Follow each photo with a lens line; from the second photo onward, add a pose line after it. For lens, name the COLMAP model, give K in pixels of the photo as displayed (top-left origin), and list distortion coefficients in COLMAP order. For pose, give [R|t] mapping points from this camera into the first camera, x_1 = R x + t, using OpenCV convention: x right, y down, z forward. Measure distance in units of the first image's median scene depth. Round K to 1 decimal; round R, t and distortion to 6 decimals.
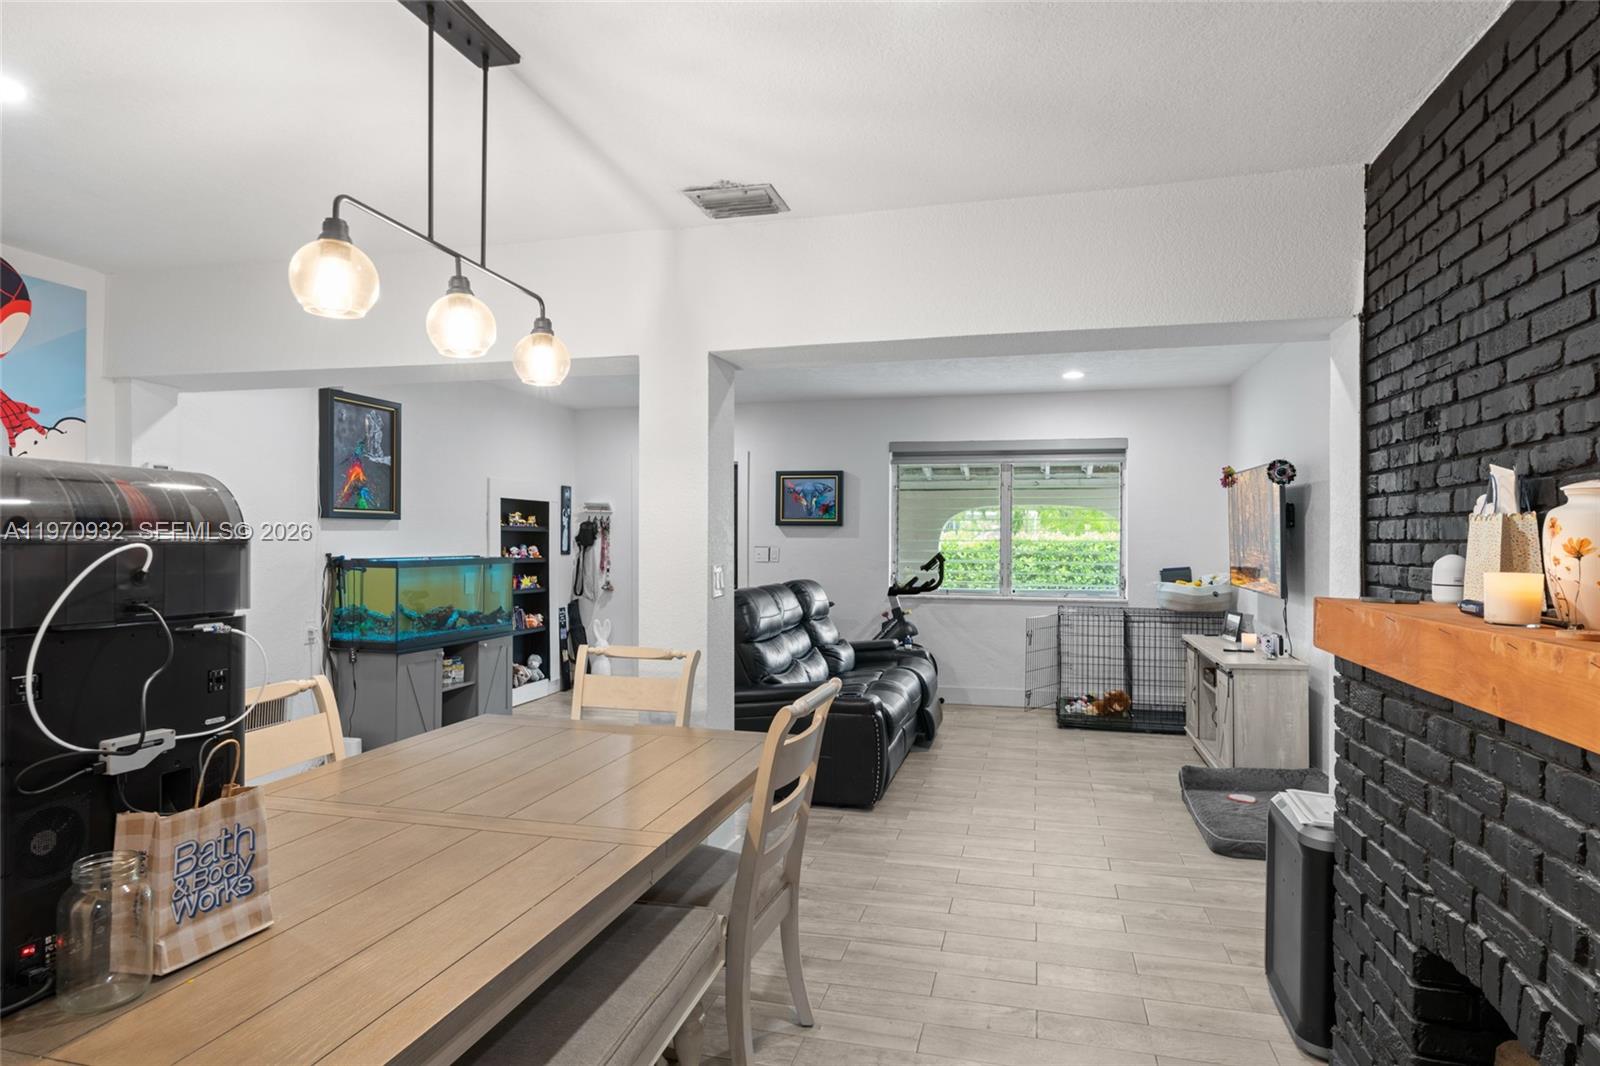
lens RADIAL K [[898.4, 0, 789.1], [0, 898.4, 532.3], [0, 0, 1]] dist [-0.006684, 0.002886]
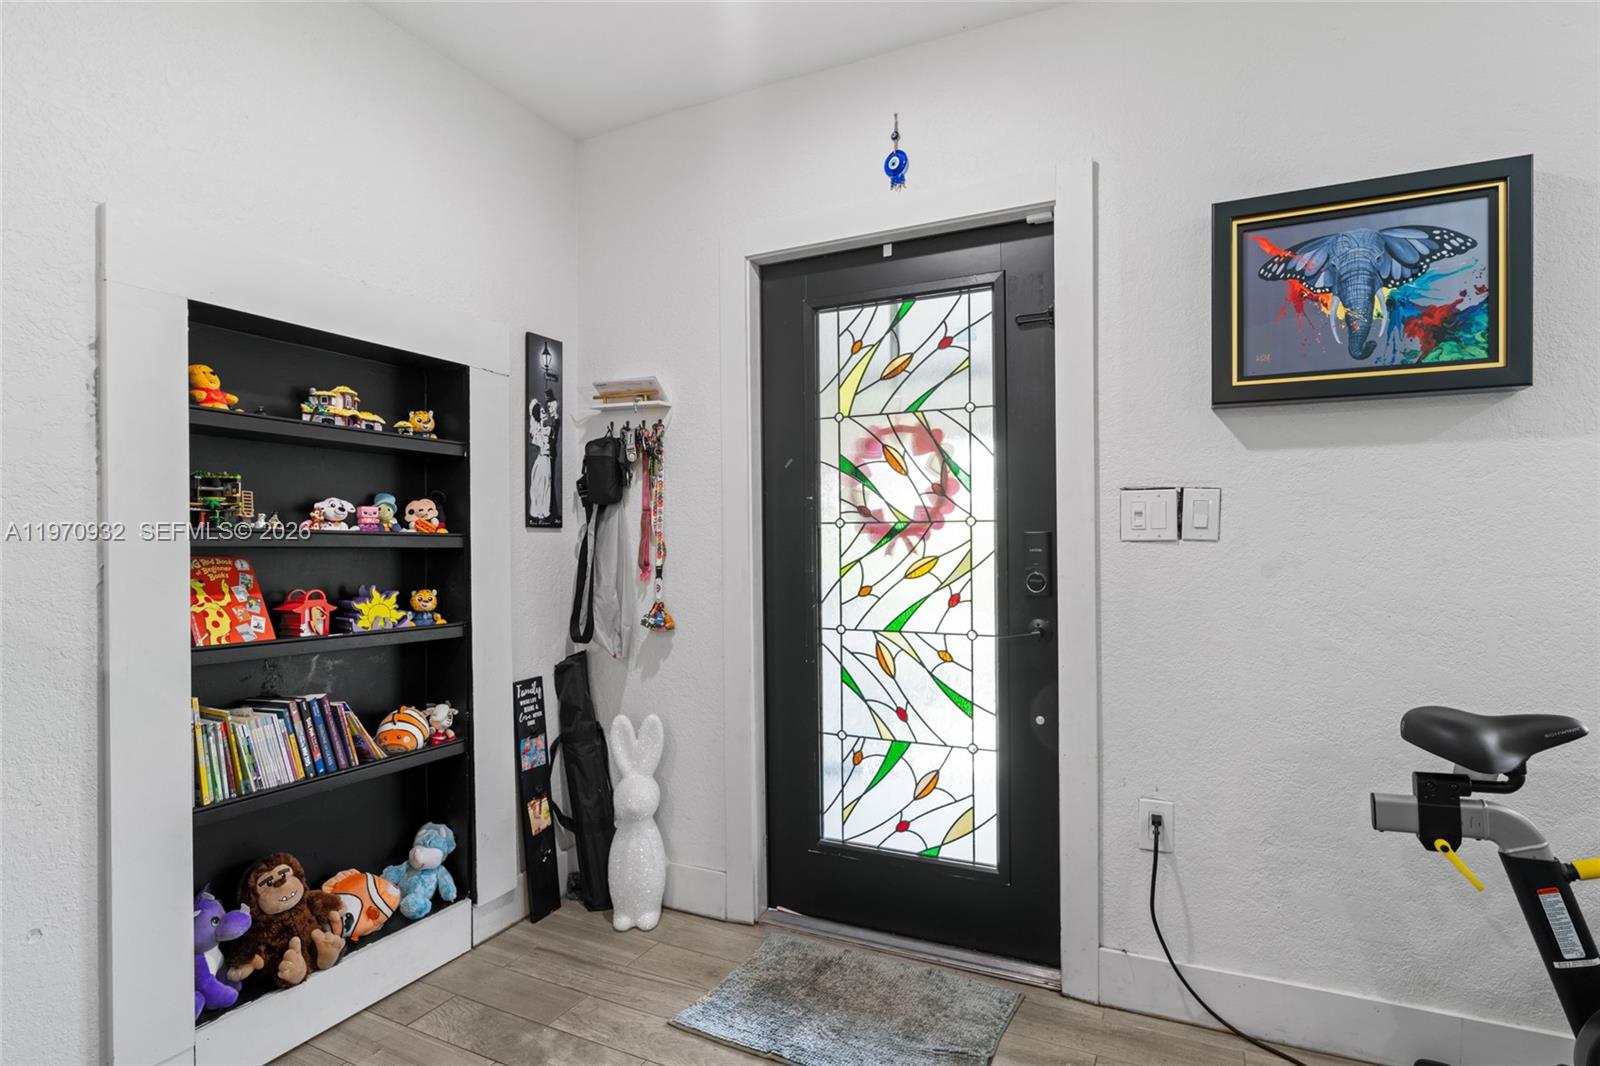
lens RADIAL K [[821.4, 0, 802.7], [0, 821.4, 545.4], [0, 0, 1]] dist [-0.004528, 0.000921]
pose [[0.981121, -0.008084, -0.193226, -0.089465], [0.009873, 0.999917, 0.008300, 0.031621], [0.193142, -0.010051, 0.981119, 0.737497]]
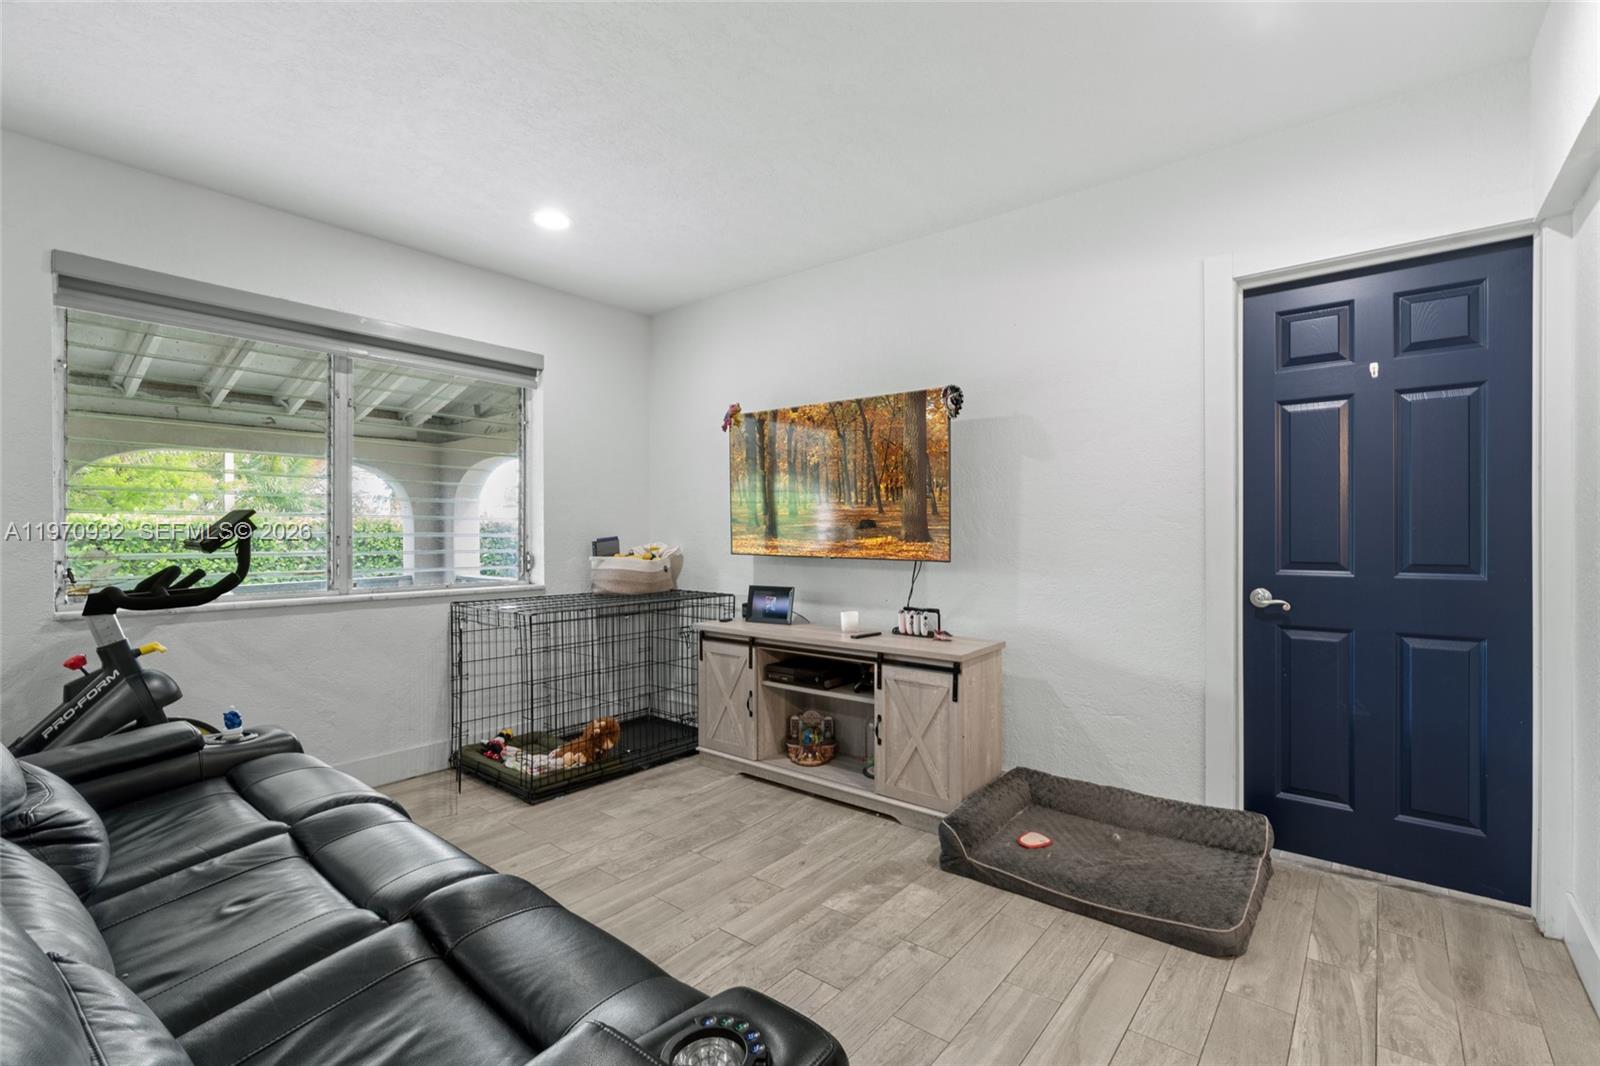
lens RADIAL K [[723.0, 0, 810.3], [0, 723.0, 539.2], [0, 0, 1]] dist [-0.010735, 0.003061]
pose [[0.402099, -0.011943, 0.915518, -0.051726], [-0.005129, 0.999870, 0.015297, 0.027395], [-0.915582, -0.010847, 0.401985, 0.534750]]
